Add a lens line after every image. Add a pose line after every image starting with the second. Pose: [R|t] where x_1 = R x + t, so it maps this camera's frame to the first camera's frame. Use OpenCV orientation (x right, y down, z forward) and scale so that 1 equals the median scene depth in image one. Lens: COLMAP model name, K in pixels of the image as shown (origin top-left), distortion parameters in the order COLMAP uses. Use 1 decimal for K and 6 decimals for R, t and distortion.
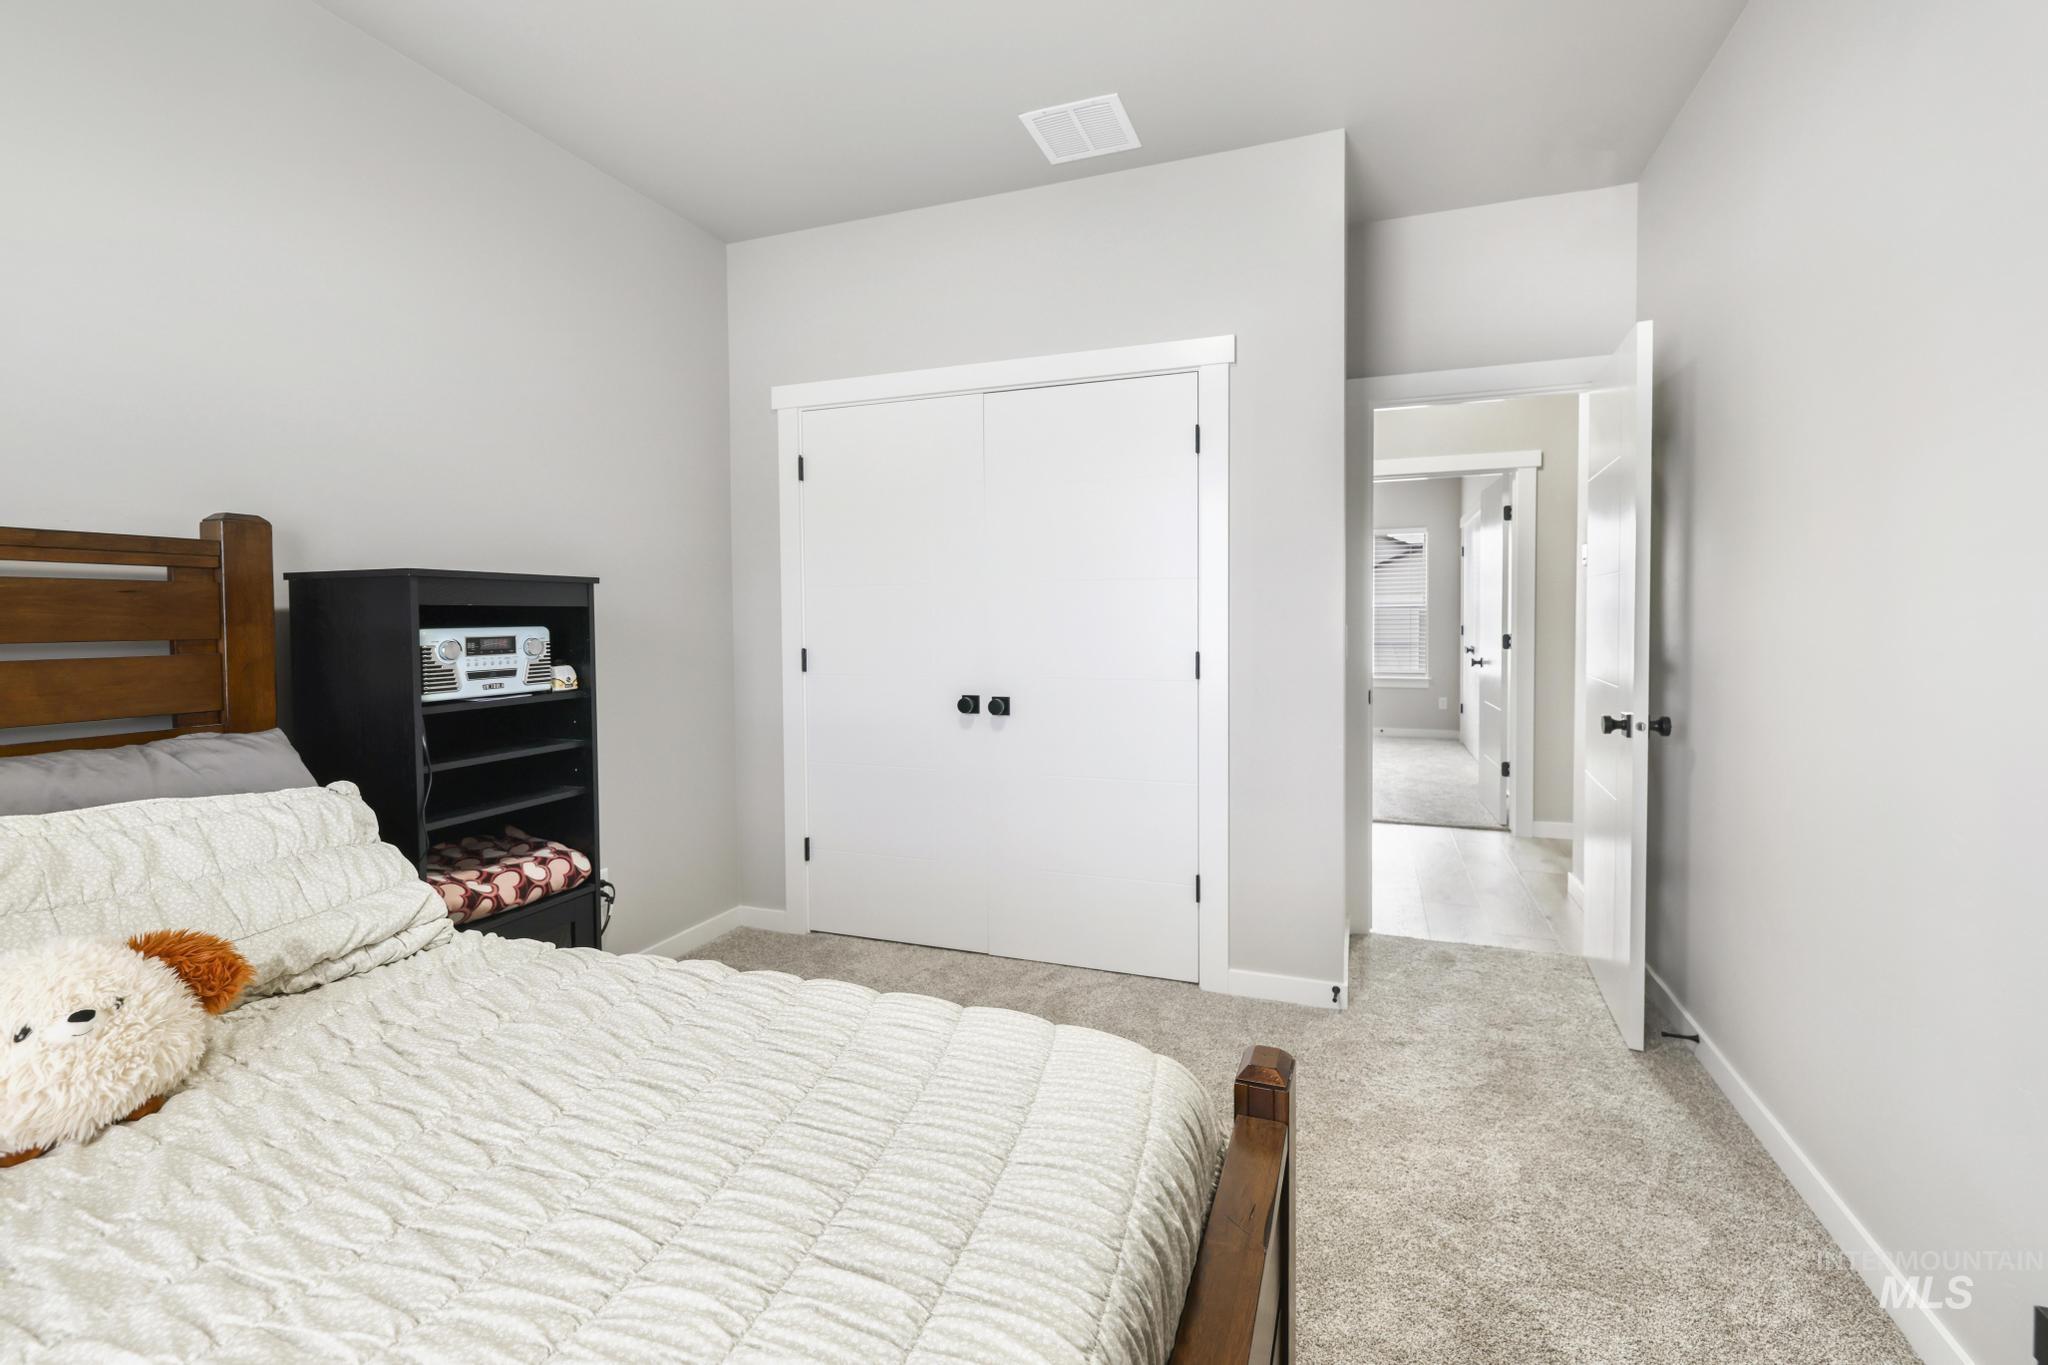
lens RADIAL K [[873.8, 0, 1020.5], [0, 873.8, 666.9], [0, 0, 1]] dist [-0.022147, 0.000426]
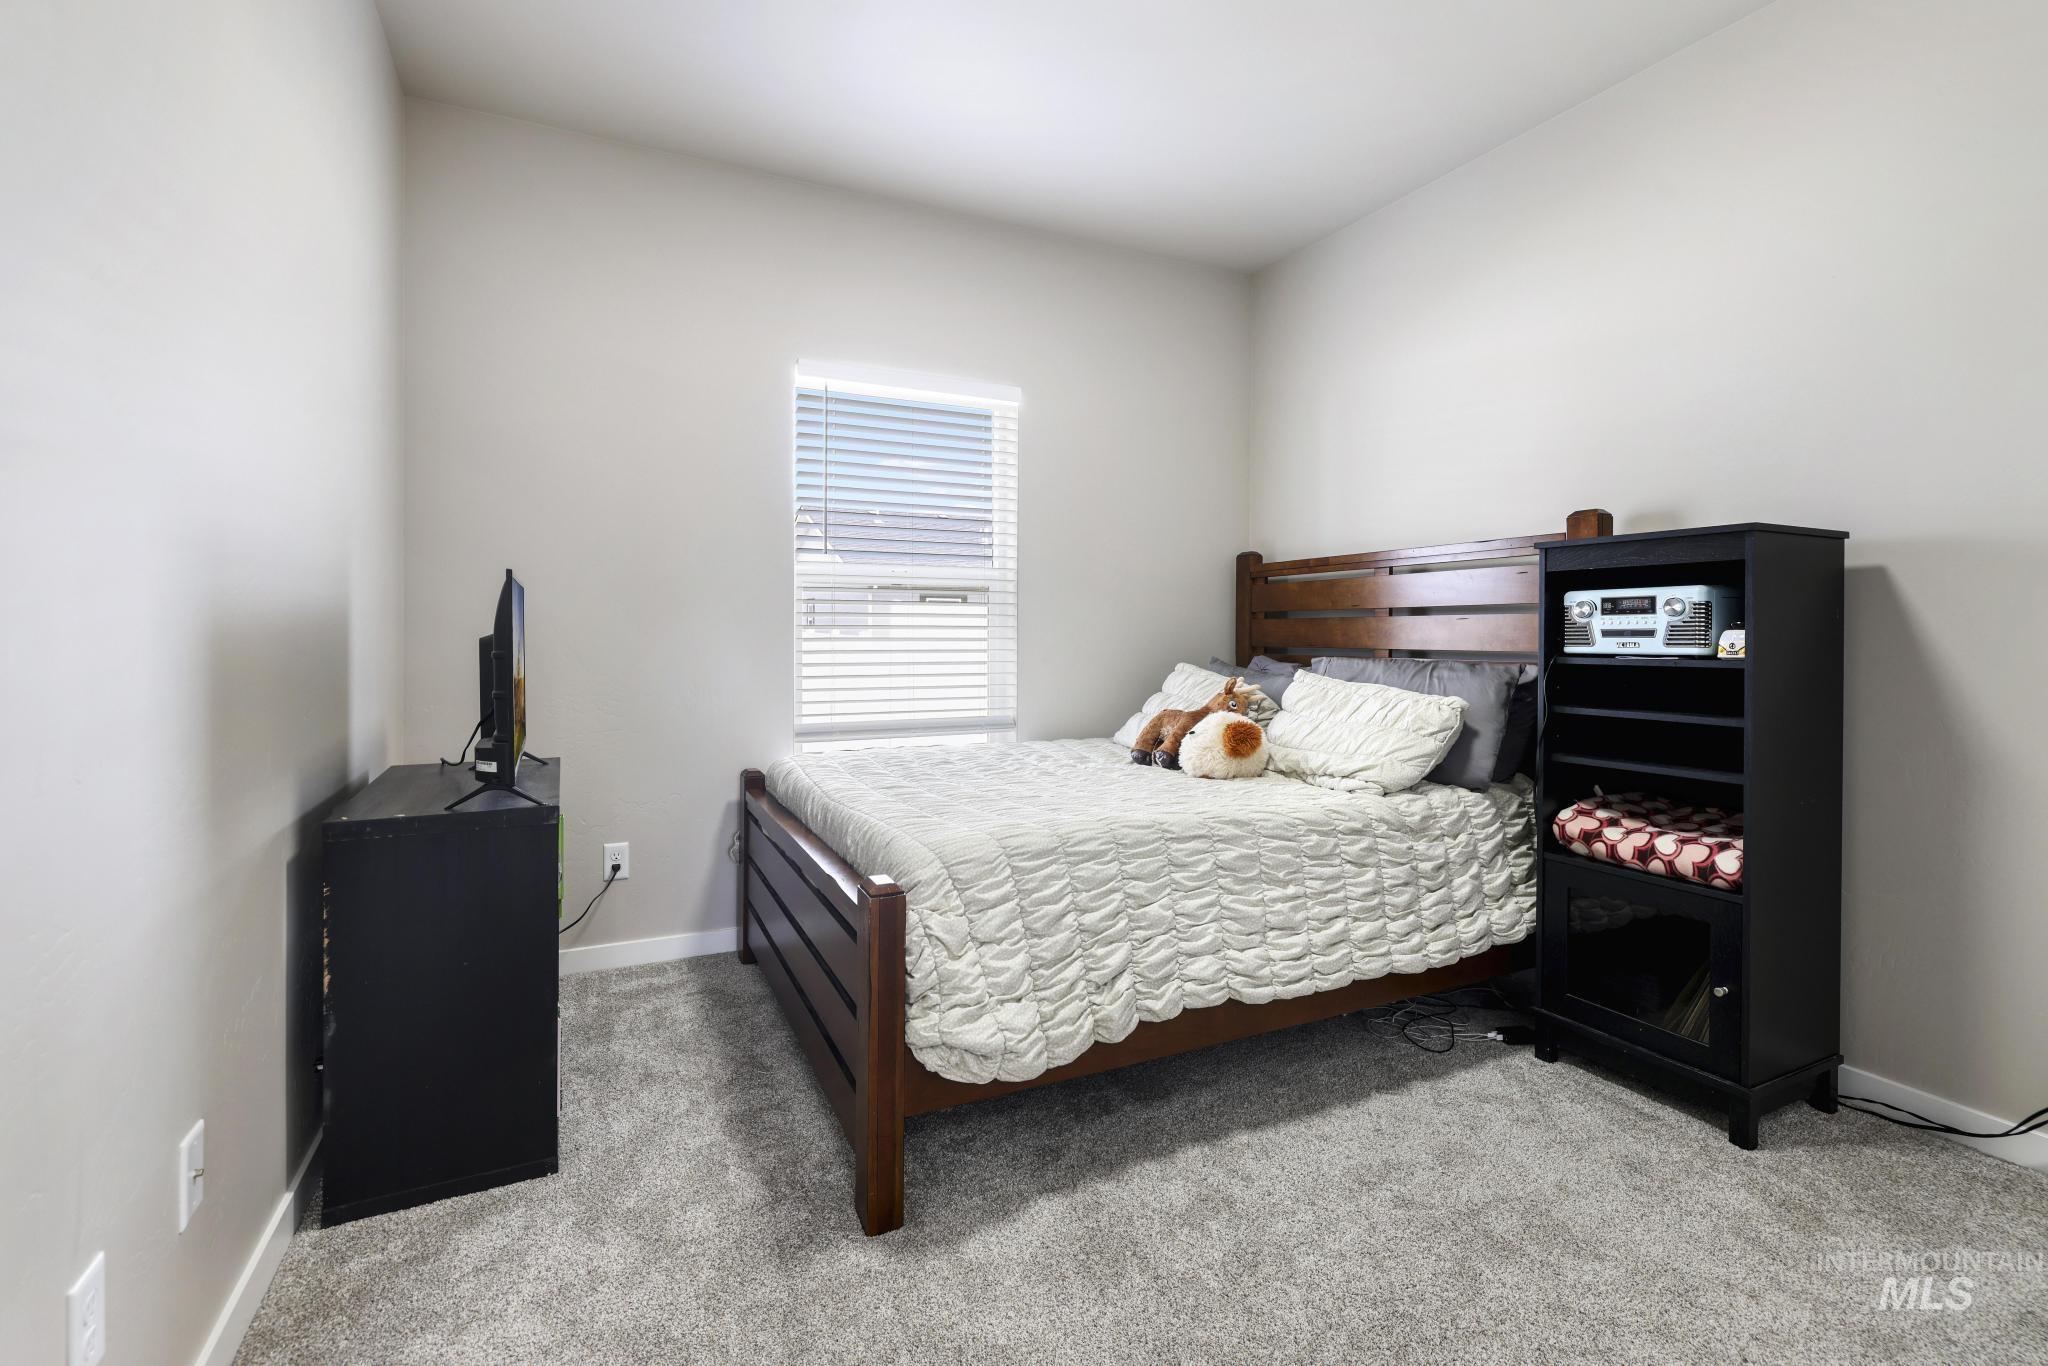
lens RADIAL K [[873.8, 0, 1003.8], [0, 873.8, 635.1], [0, 0, 1]] dist [-0.022147, 0.000426]
pose [[-0.697456, 0.008616, -0.716576, 0.653393], [-0.034798, 0.998341, 0.045873, -0.010747], [0.715782, 0.056930, -0.695999, 1.190202]]
